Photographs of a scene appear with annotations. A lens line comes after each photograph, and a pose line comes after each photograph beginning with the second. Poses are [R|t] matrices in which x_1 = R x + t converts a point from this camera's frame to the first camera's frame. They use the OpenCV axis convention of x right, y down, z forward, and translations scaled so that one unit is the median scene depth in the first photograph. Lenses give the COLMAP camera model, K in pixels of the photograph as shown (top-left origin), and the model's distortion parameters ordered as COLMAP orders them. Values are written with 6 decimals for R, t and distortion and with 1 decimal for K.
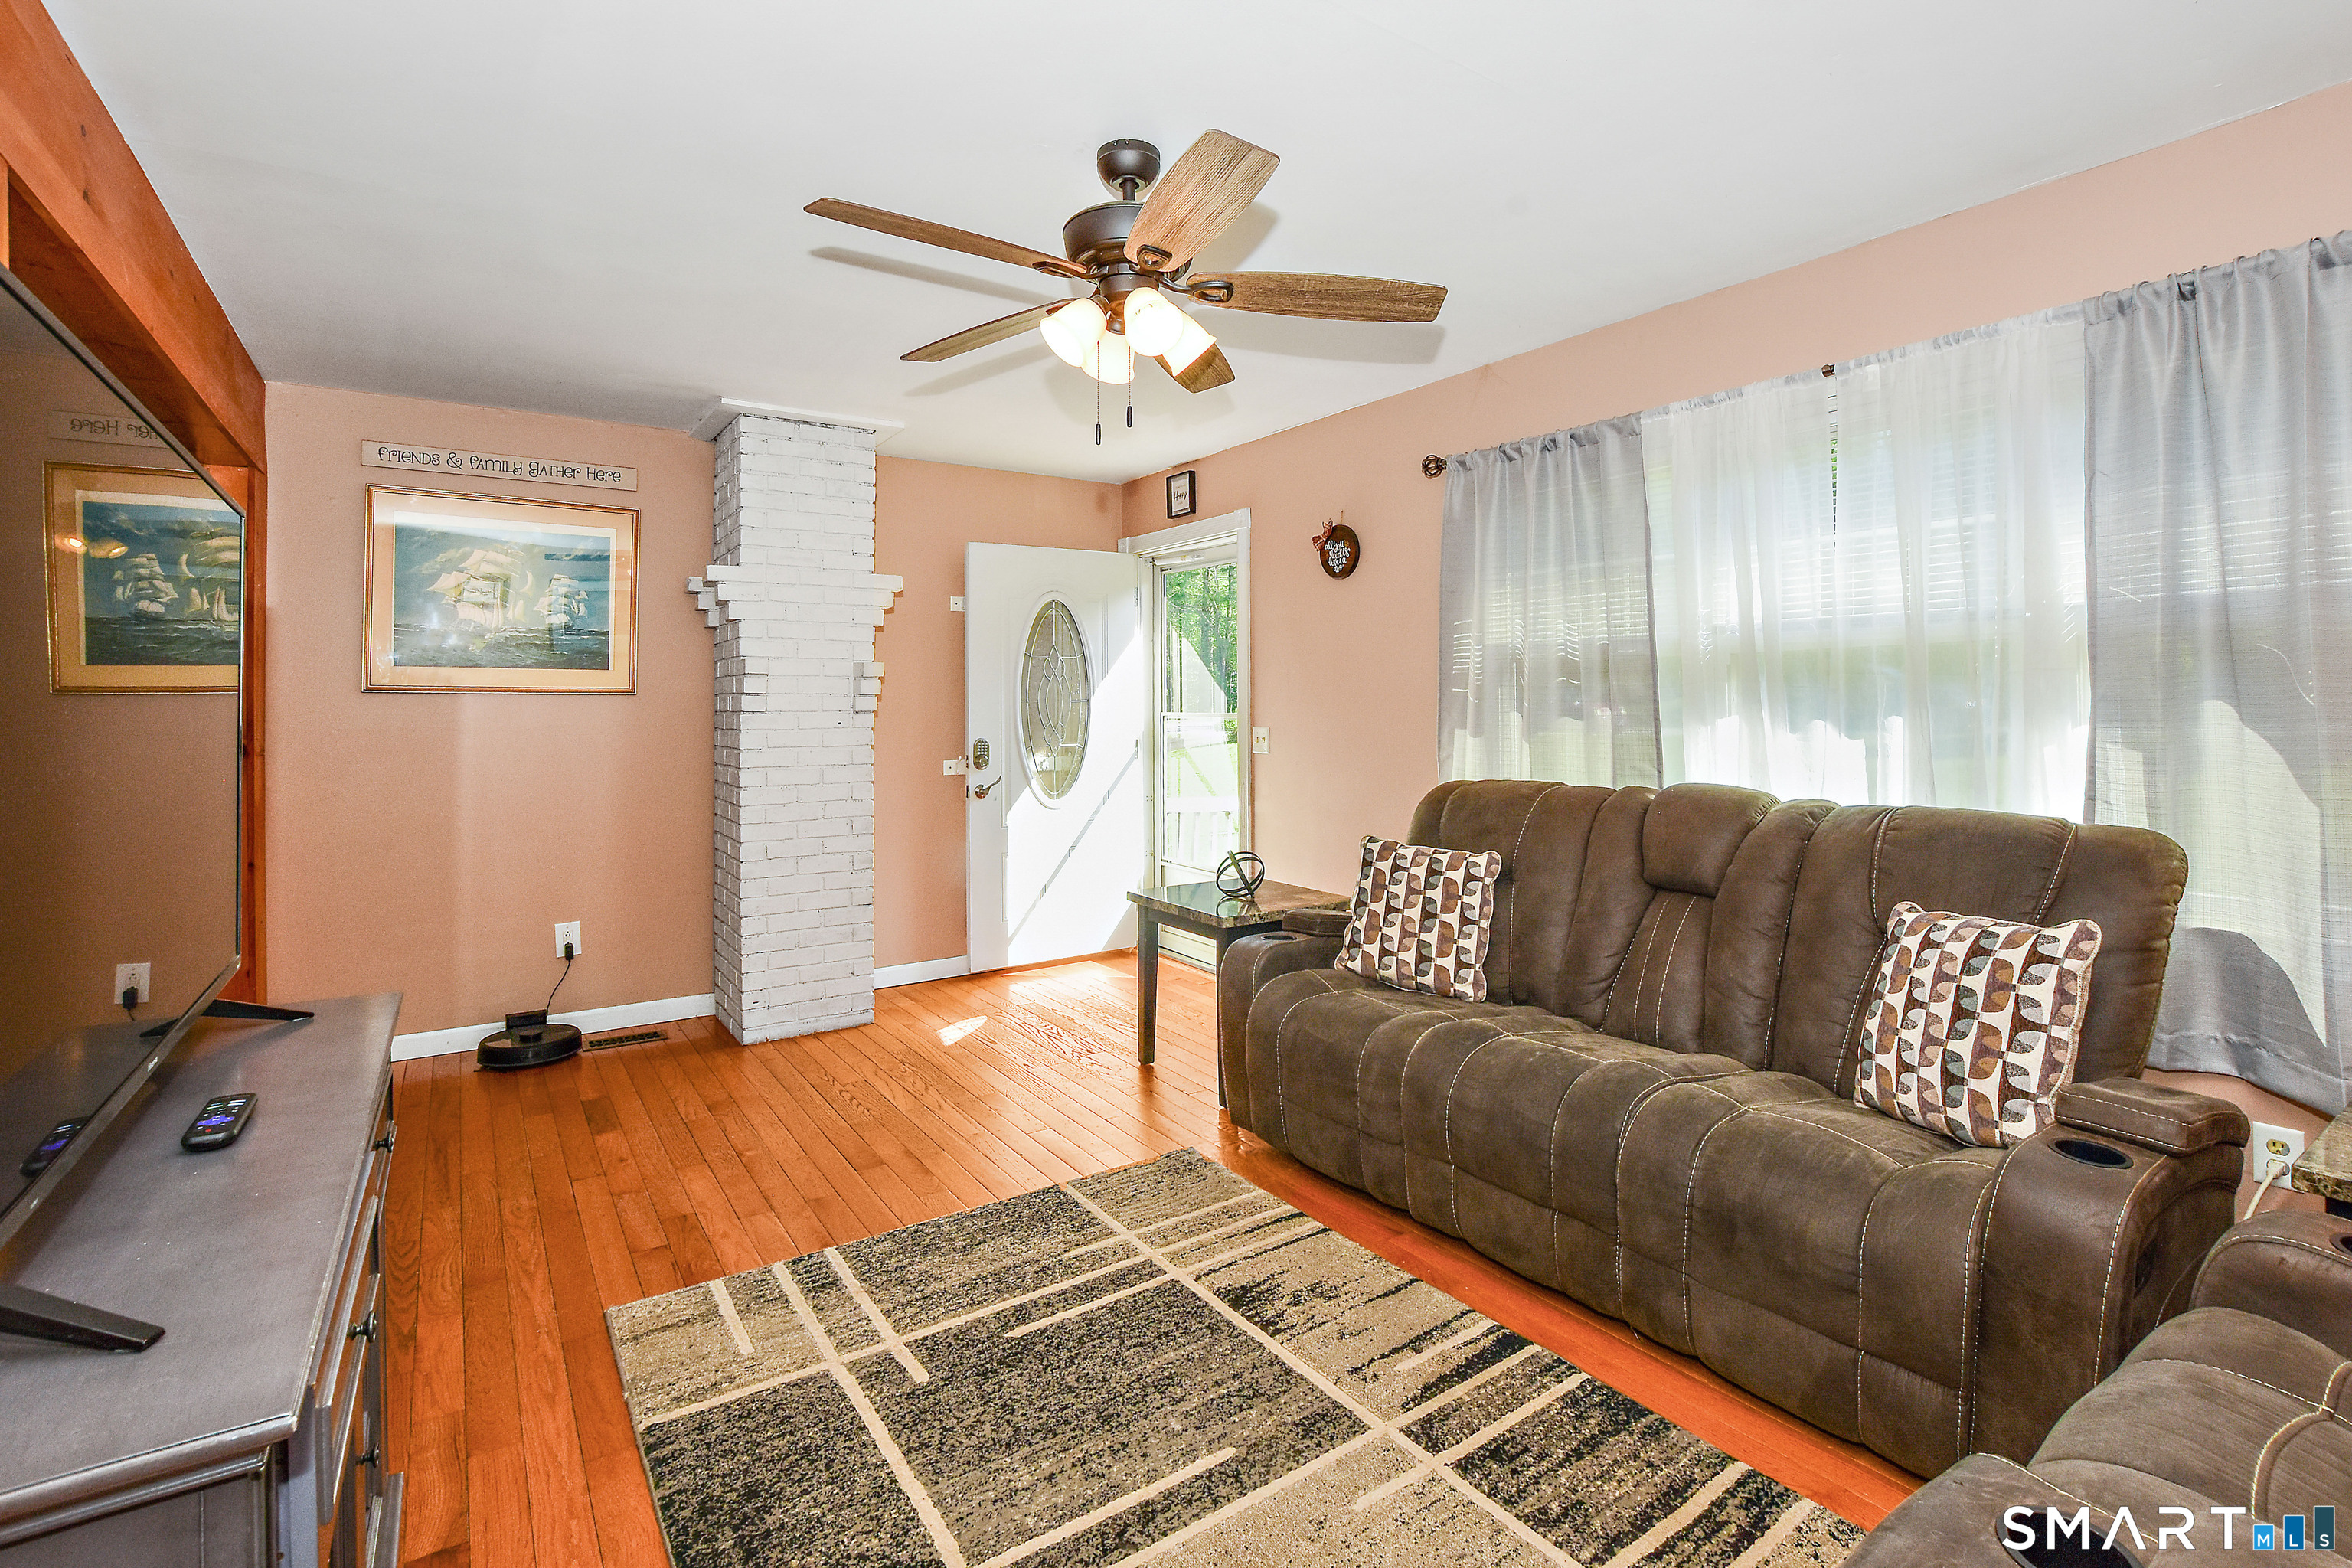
lens RADIAL K [[1047.3, 0, 1190.0], [0, 1047.3, 712.8], [0, 0, 1]] dist [-0.024638, -0.000087]
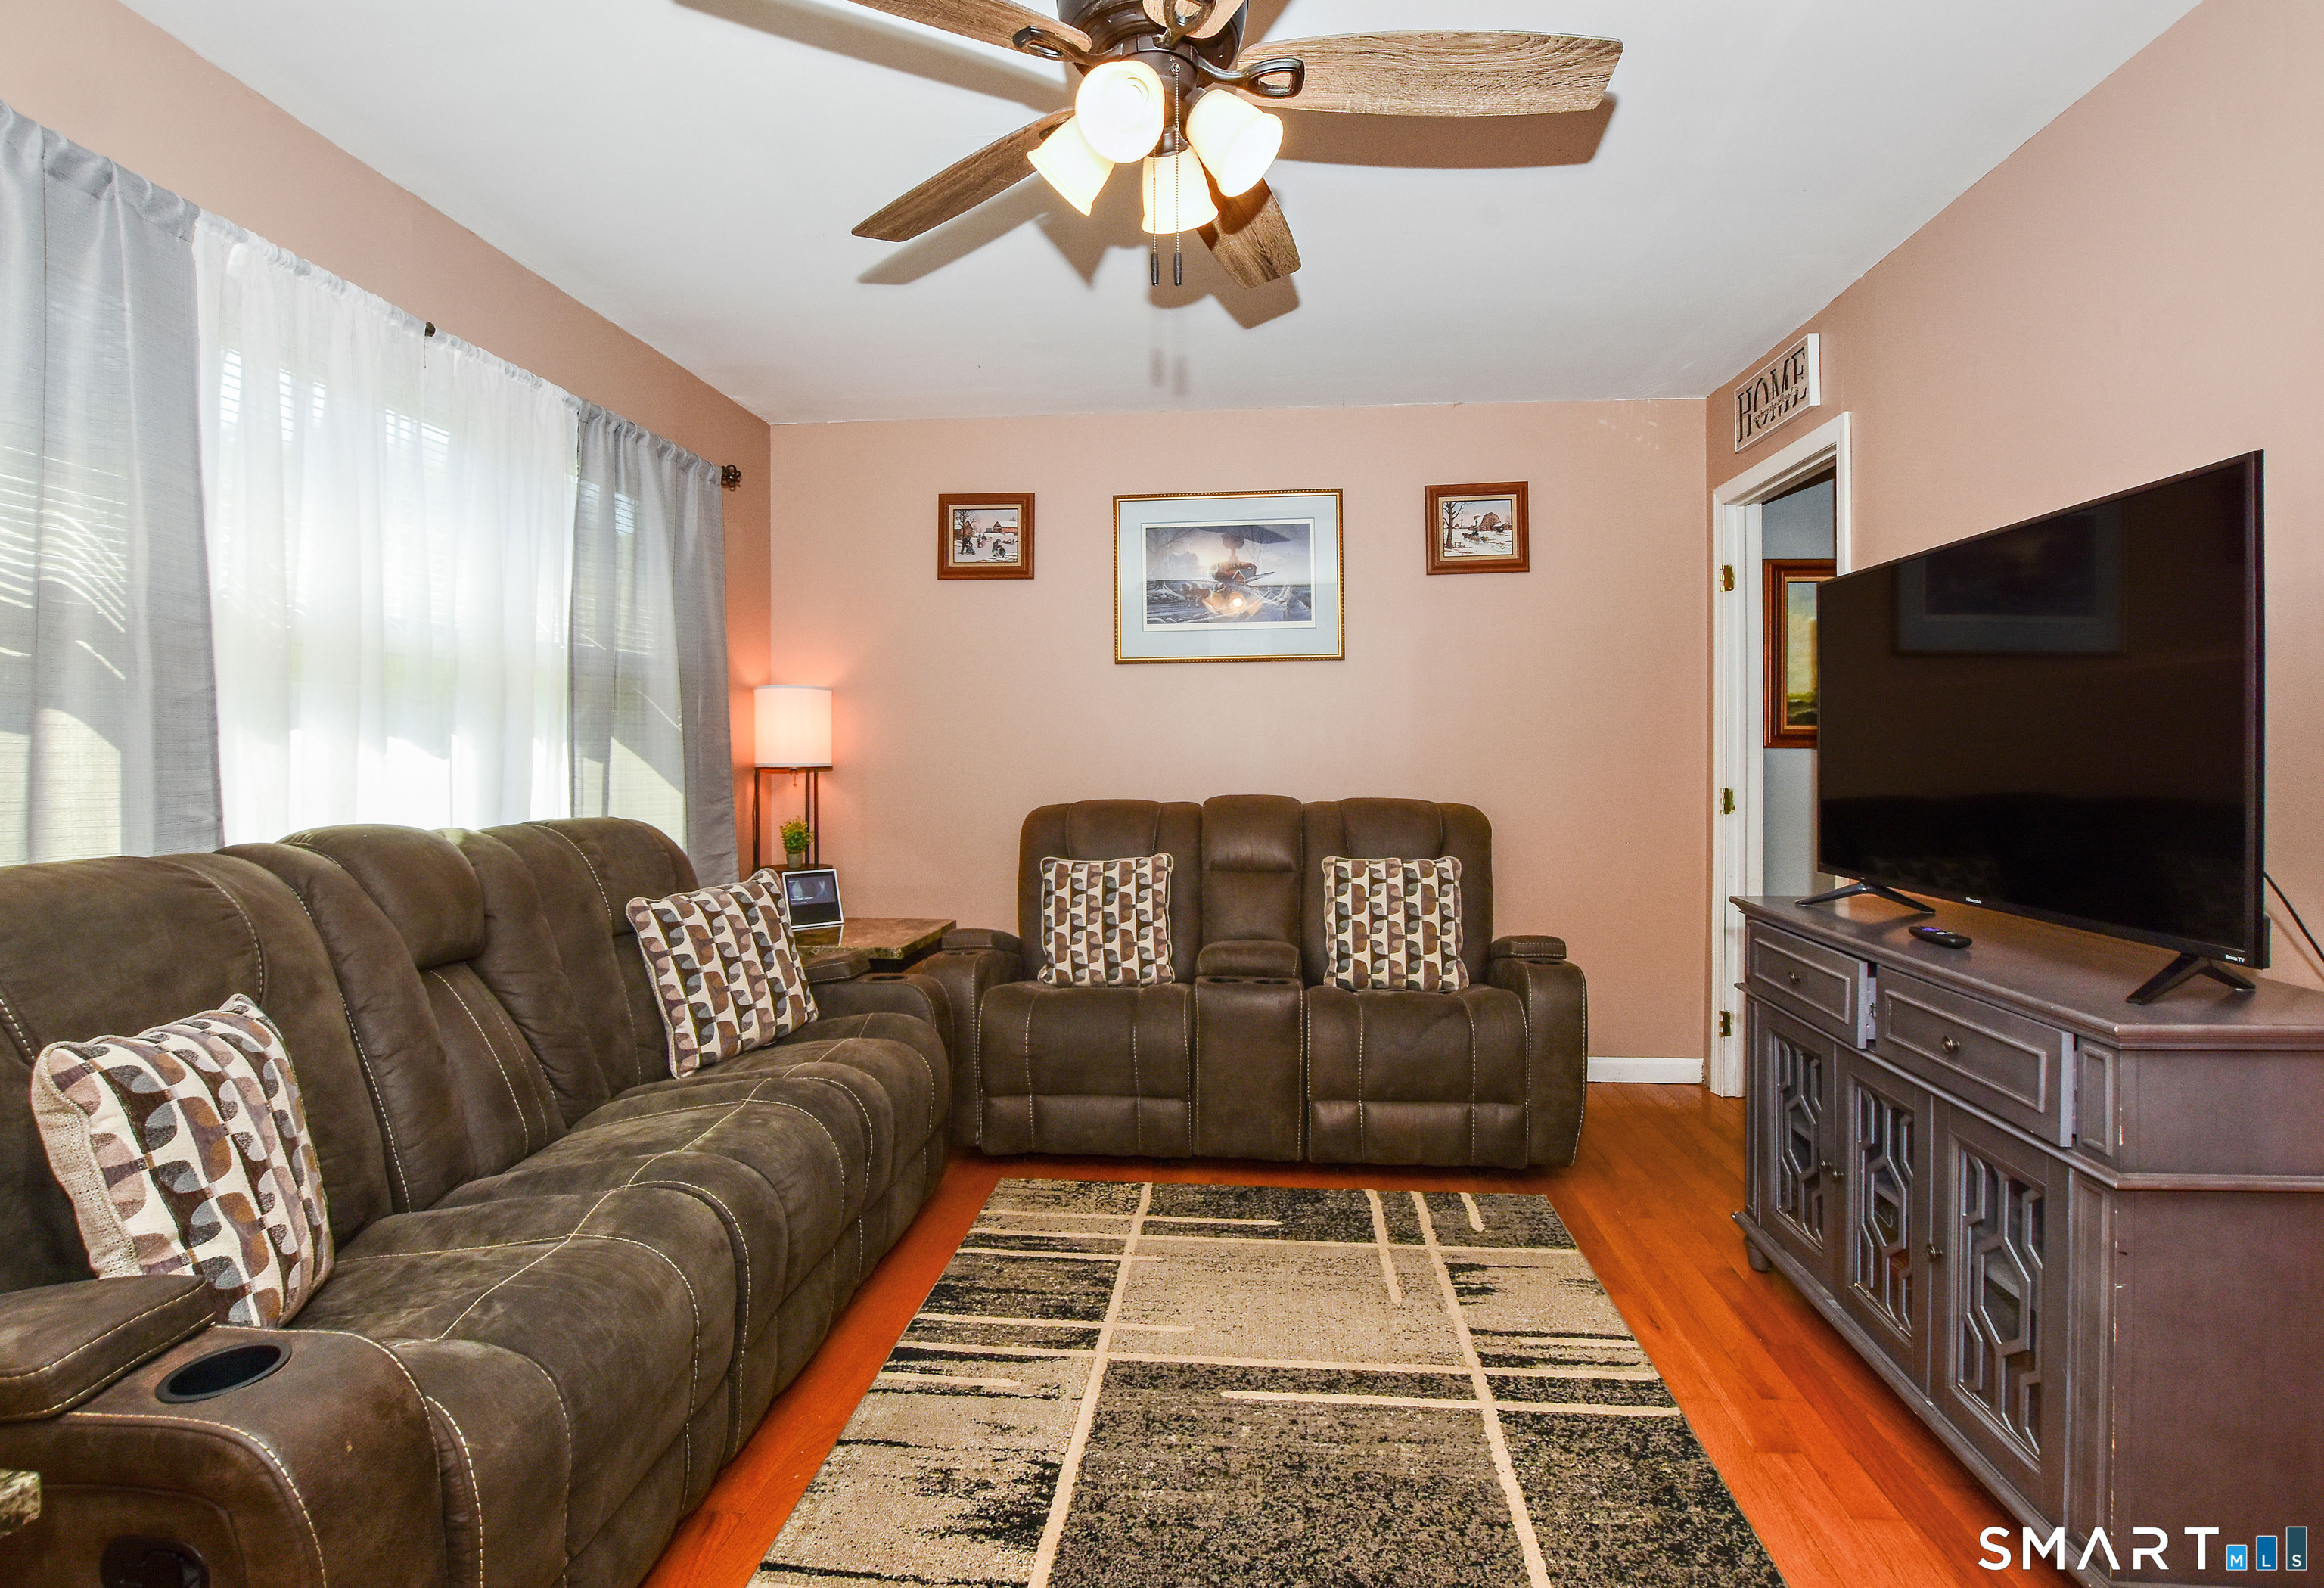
lens RADIAL K [[1096.9, 0, 1218.8], [0, 1096.9, 772.3], [0, 0, 1]] dist [-0.032994, 0.000671]
pose [[-0.791135, -0.000190, 0.611642, -0.586918], [0.011715, 0.999812, 0.015463, 0.039018], [-0.611530, 0.019399, -0.790983, 1.705310]]
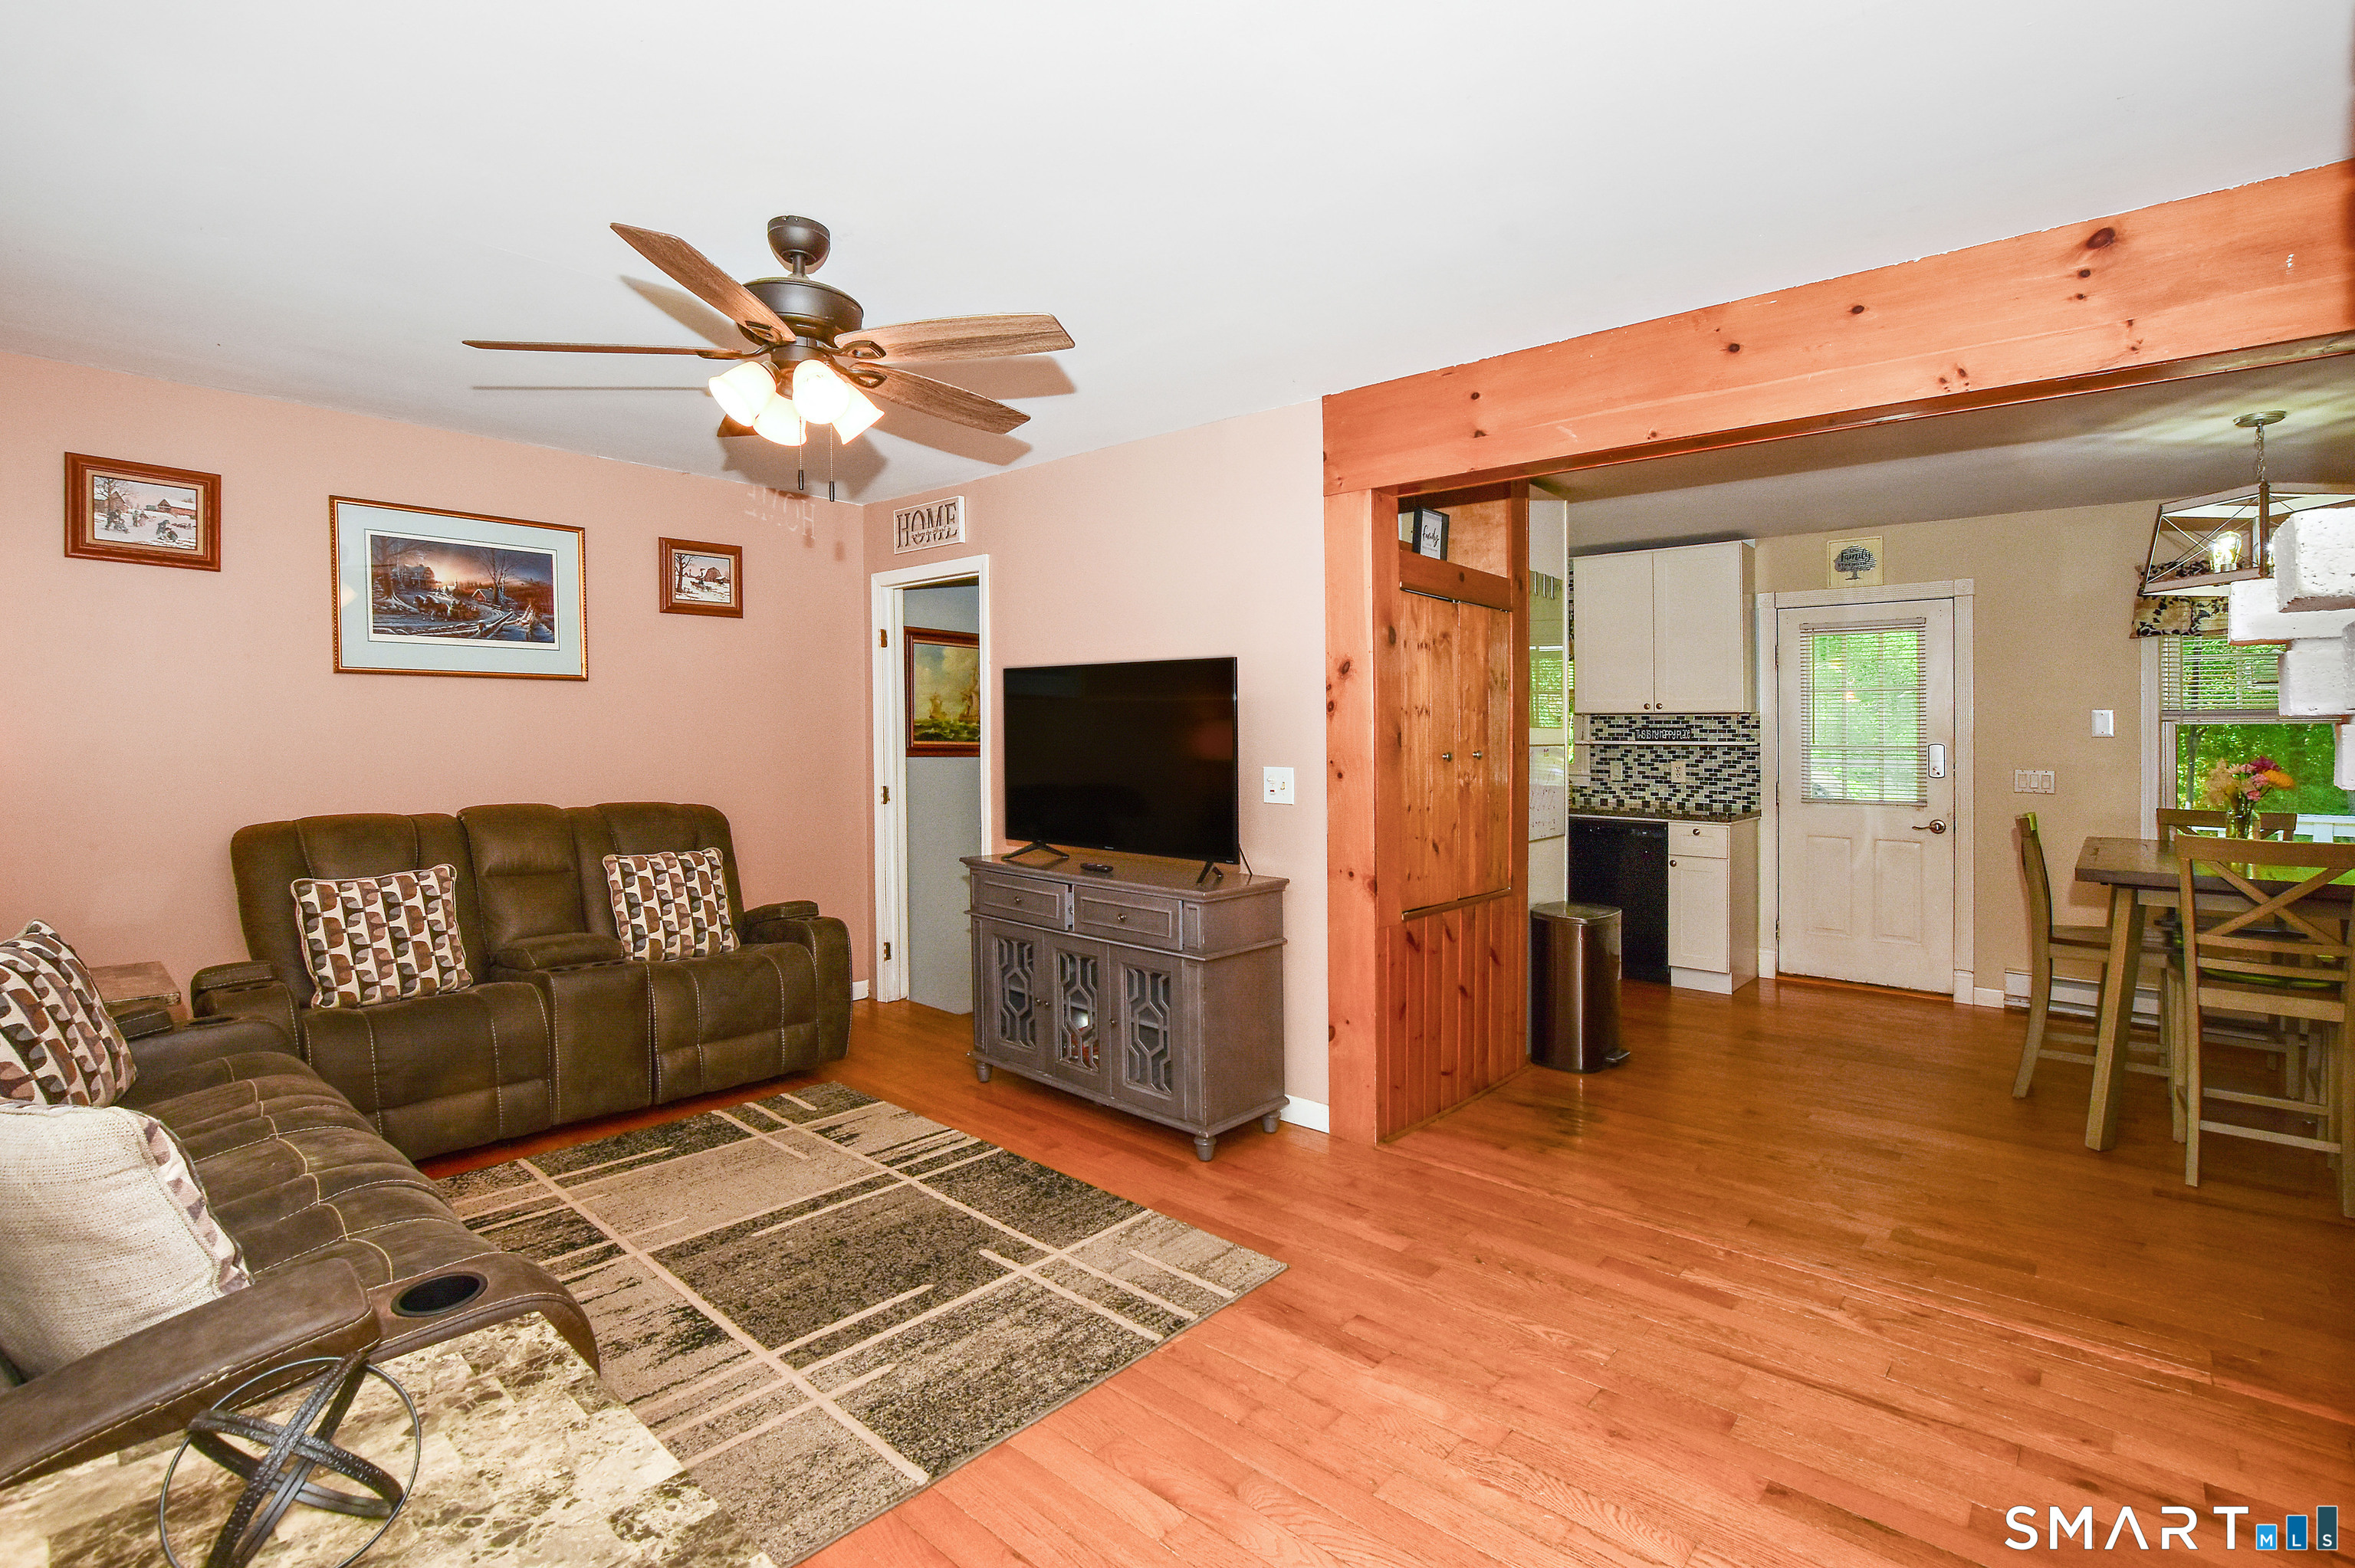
lens RADIAL K [[1048.5, 0, 1191.5], [0, 1048.5, 712.7], [0, 0, 1]] dist [-0.024638, -0.000087]
pose [[-0.964518, -0.007561, -0.263909, -0.157559], [-0.003464, 0.999866, -0.015987, -0.039771], [0.263995, -0.014506, -0.964415, 2.413159]]
